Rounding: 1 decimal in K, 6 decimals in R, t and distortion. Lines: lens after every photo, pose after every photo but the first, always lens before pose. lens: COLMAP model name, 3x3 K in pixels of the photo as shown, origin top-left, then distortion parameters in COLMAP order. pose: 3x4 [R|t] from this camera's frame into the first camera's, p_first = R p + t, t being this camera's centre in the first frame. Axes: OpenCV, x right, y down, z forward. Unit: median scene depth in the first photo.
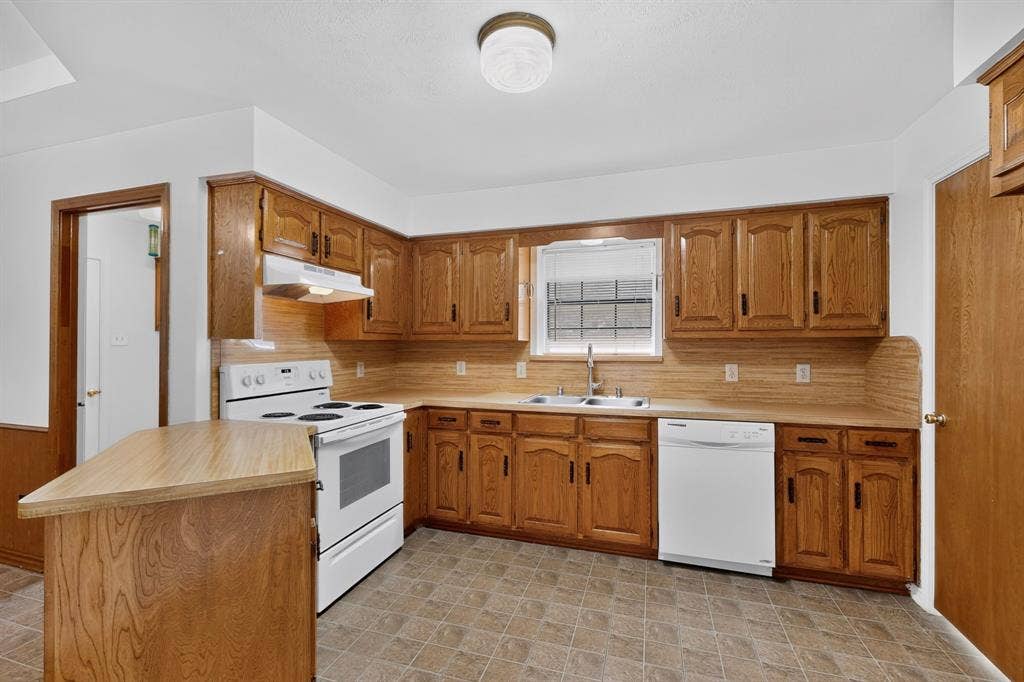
lens RADIAL K [[448.7, 0, 512.0], [0, 448.7, 341.0], [0, 0, 1]] dist [-0.000648, -0.000327]
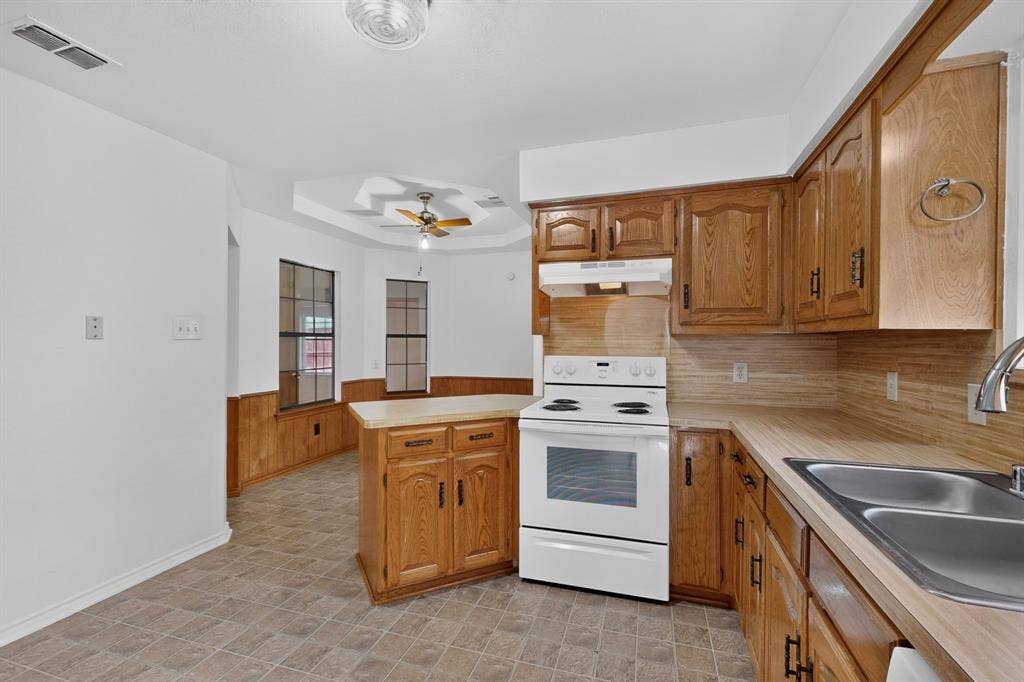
lens RADIAL K [[448.7, 0, 512.0], [0, 448.7, 341.0], [0, 0, 1]] dist [-0.000648, -0.000327]
pose [[0.010709, 0.000156, -0.999943, 0.537262], [0.002723, 0.999996, 0.000185, 0.009972], [0.999939, -0.002725, 0.010708, 0.748985]]
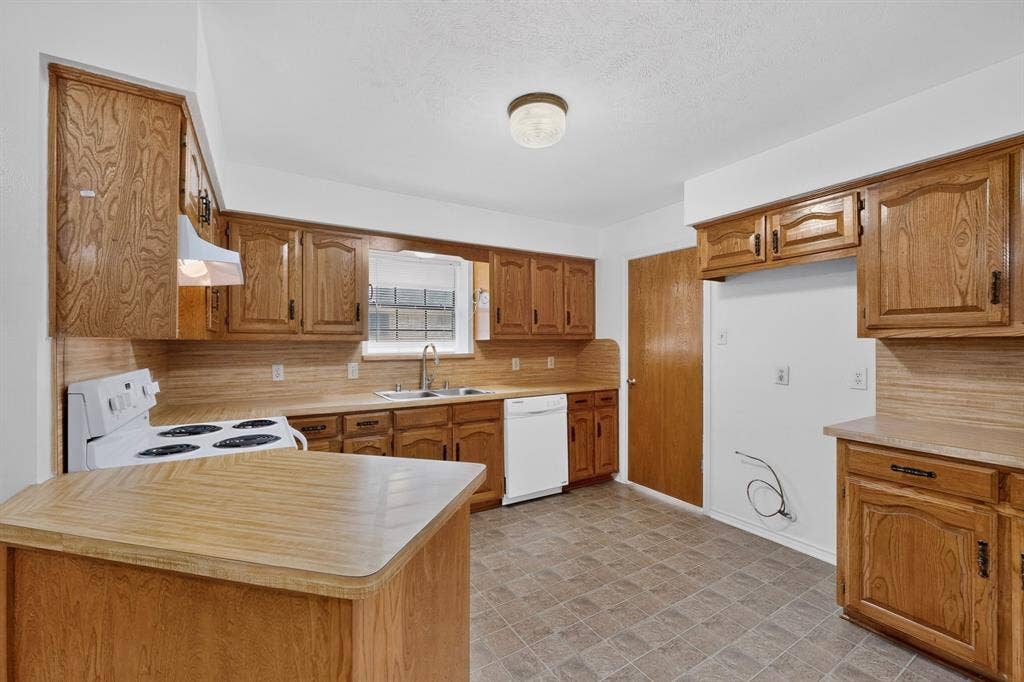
lens RADIAL K [[416.6, 0, 512.0], [0, 416.6, 341.0], [0, 0, 1]] dist [-0.001489, -0.000247]
pose [[0.650935, 0.002107, 0.759131, -0.582193], [0.000475, 0.999995, -0.003183, 0.002530], [-0.759134, 0.002433, 0.650930, 0.169267]]
